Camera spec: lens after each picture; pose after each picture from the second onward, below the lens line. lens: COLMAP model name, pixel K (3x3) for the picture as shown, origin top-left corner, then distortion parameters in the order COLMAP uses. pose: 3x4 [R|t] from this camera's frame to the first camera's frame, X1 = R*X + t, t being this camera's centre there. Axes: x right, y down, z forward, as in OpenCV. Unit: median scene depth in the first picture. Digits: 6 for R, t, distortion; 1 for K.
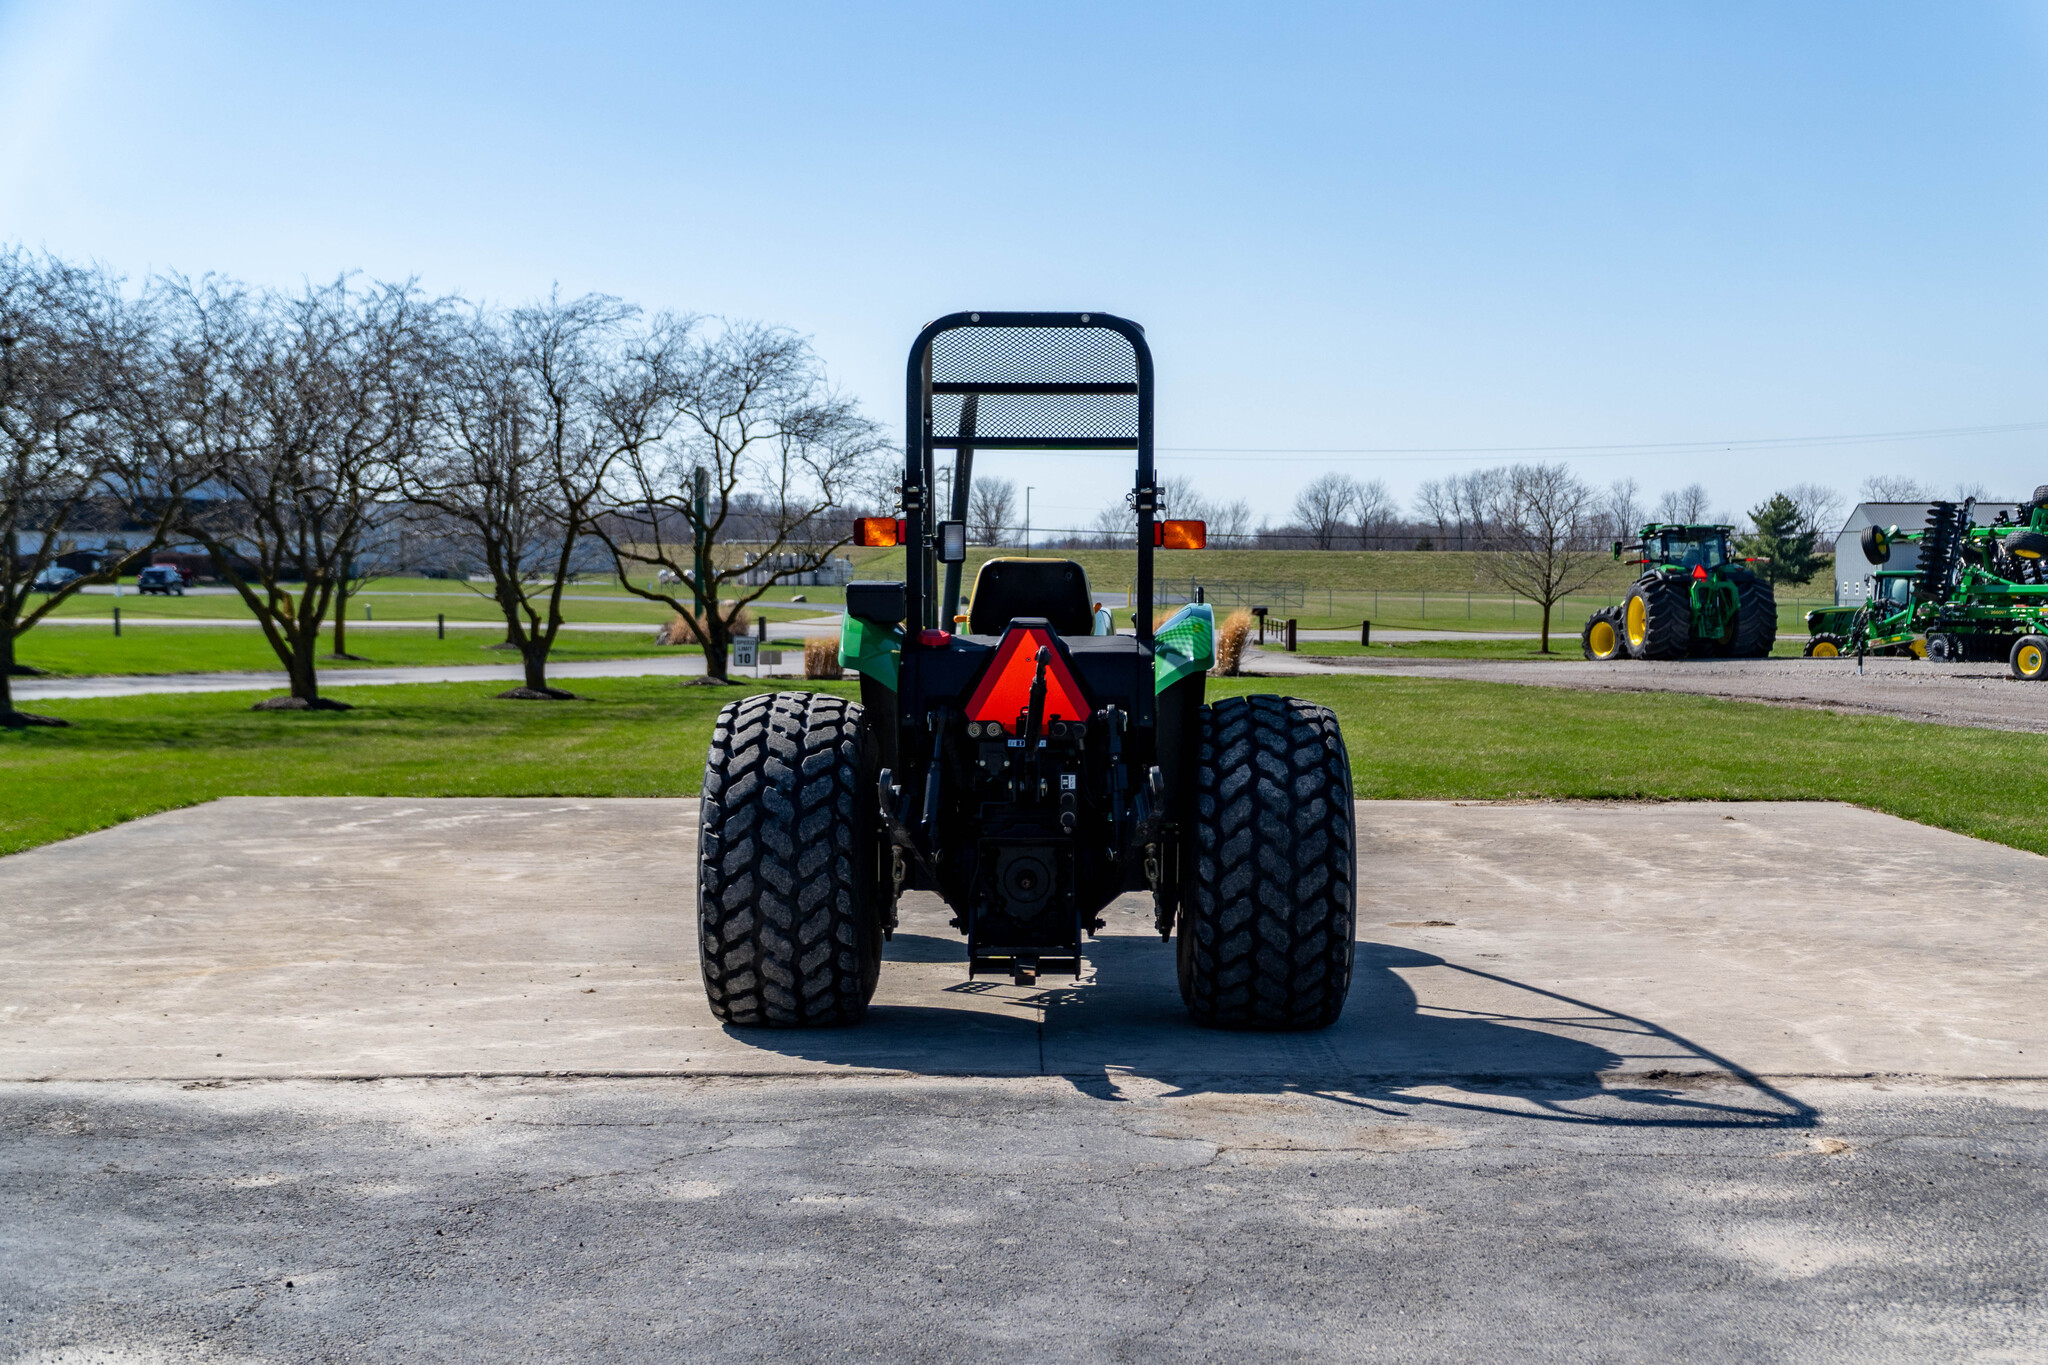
lens RADIAL K [[2696.7, 0, 1039.8], [0, 2696.7, 687.9], [0, 0, 1]] dist [0.131846, 0.000000]
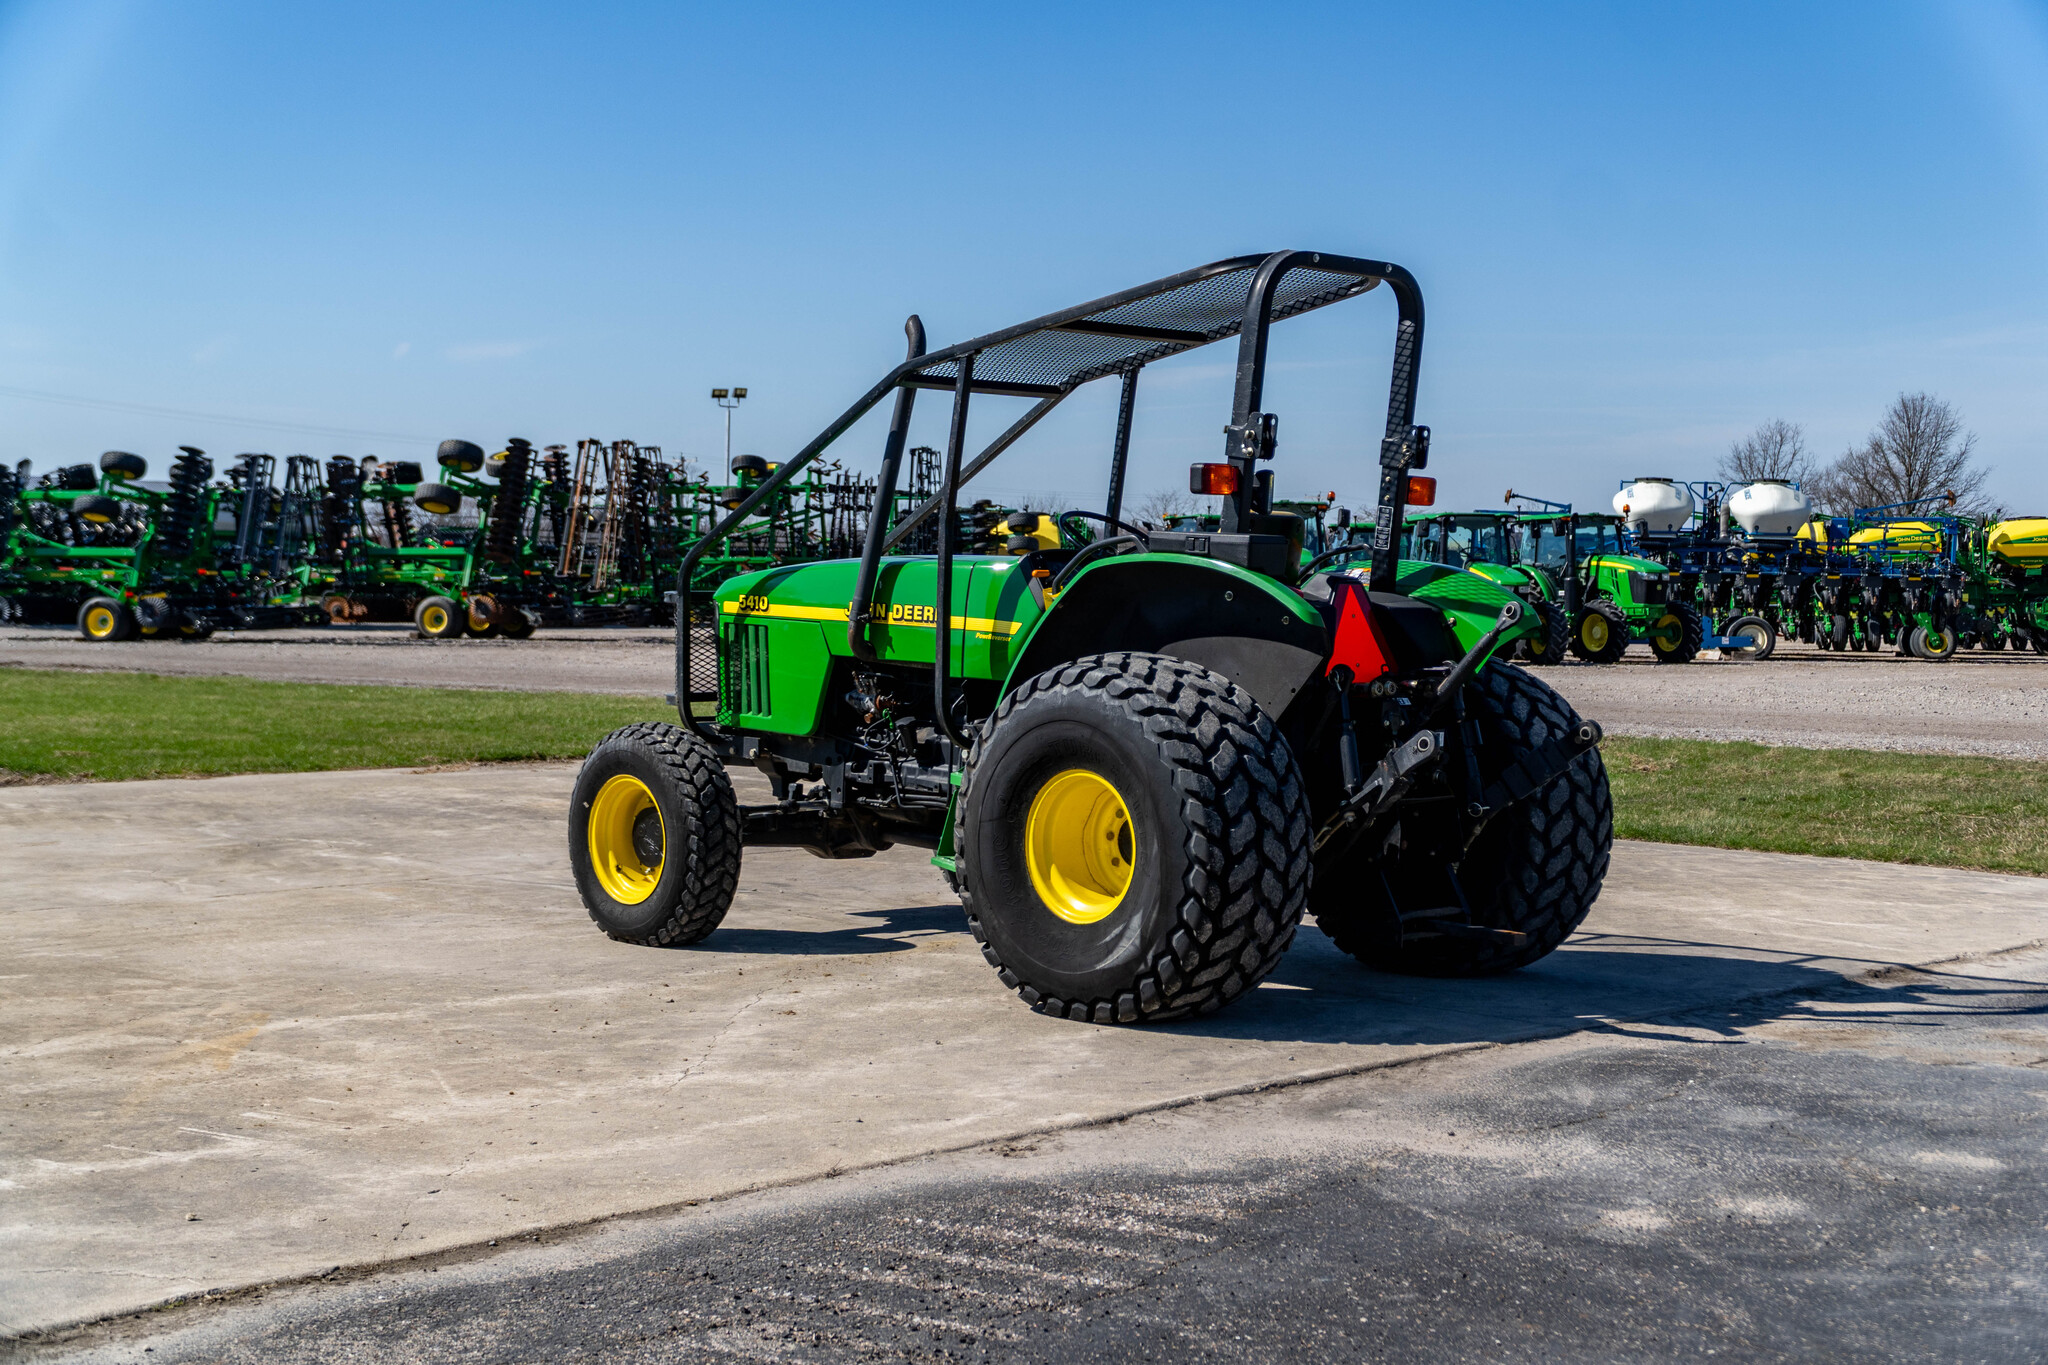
lens RADIAL K [[2660.3, 0, 1073.2], [0, 2660.3, 642.4], [0, 0, 1]] dist [0.037765, 0.000000]
pose [[0.709404, -0.009113, 0.704743, -0.768814], [0.011053, 0.999937, 0.001804, -0.003979], [-0.704715, 0.006510, 0.709461, 0.399001]]
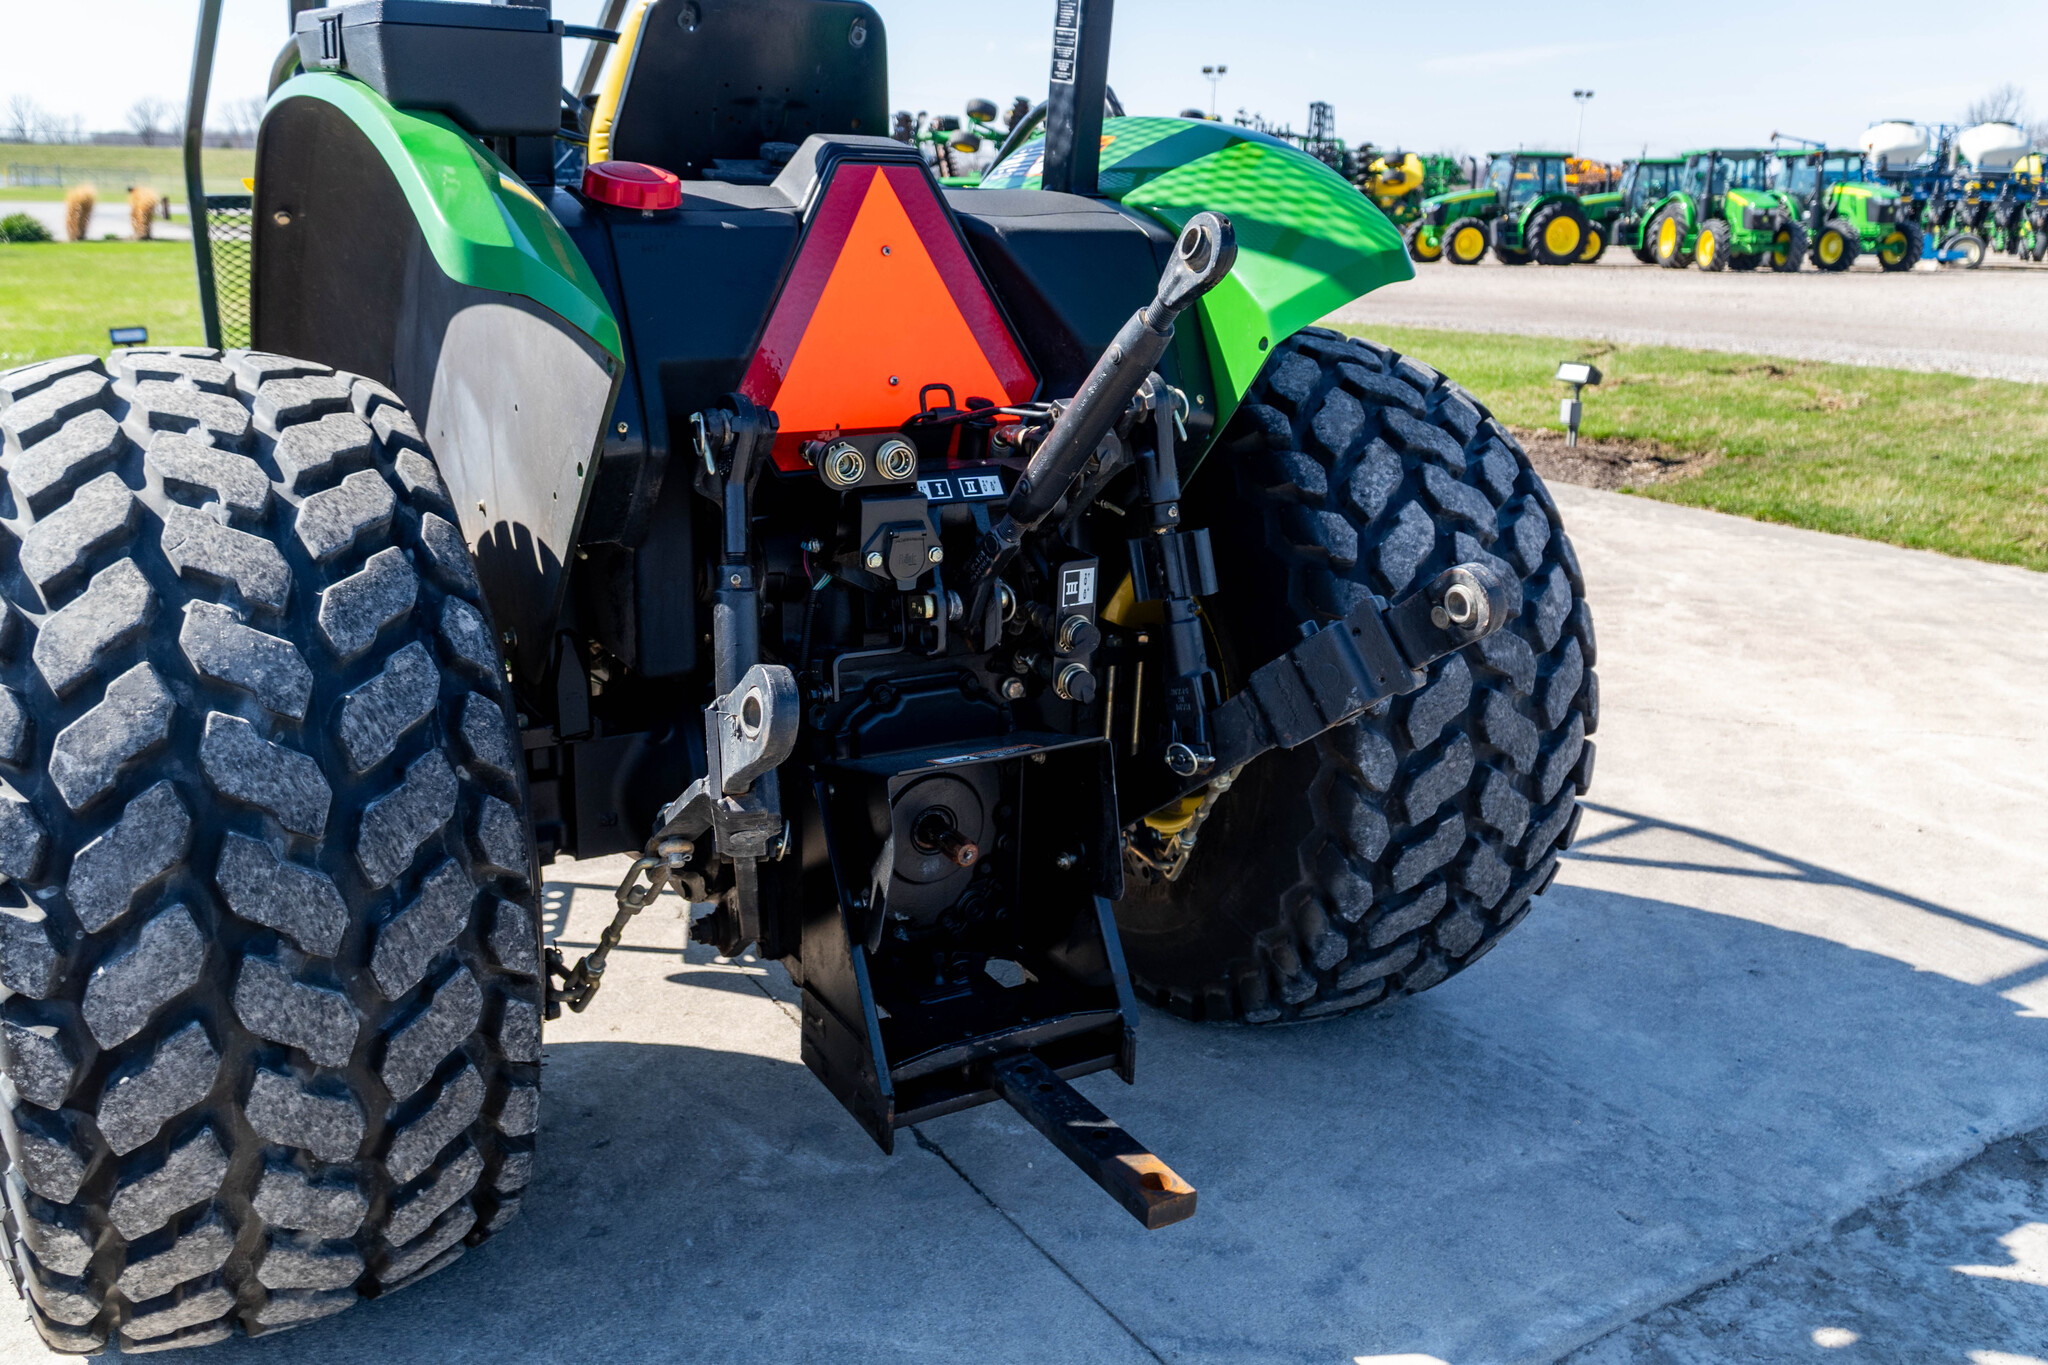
lens RADIAL K [[1720.5, 0, 1033.4], [0, 1720.5, 683.5], [0, 0, 1]] dist [0.023288, -0.026471]
pose [[0.852352, -0.129976, 0.506559, -0.117842], [0.002188, 0.969501, 0.245079, -0.011061], [-0.522964, -0.207785, 0.826641, 0.796748]]
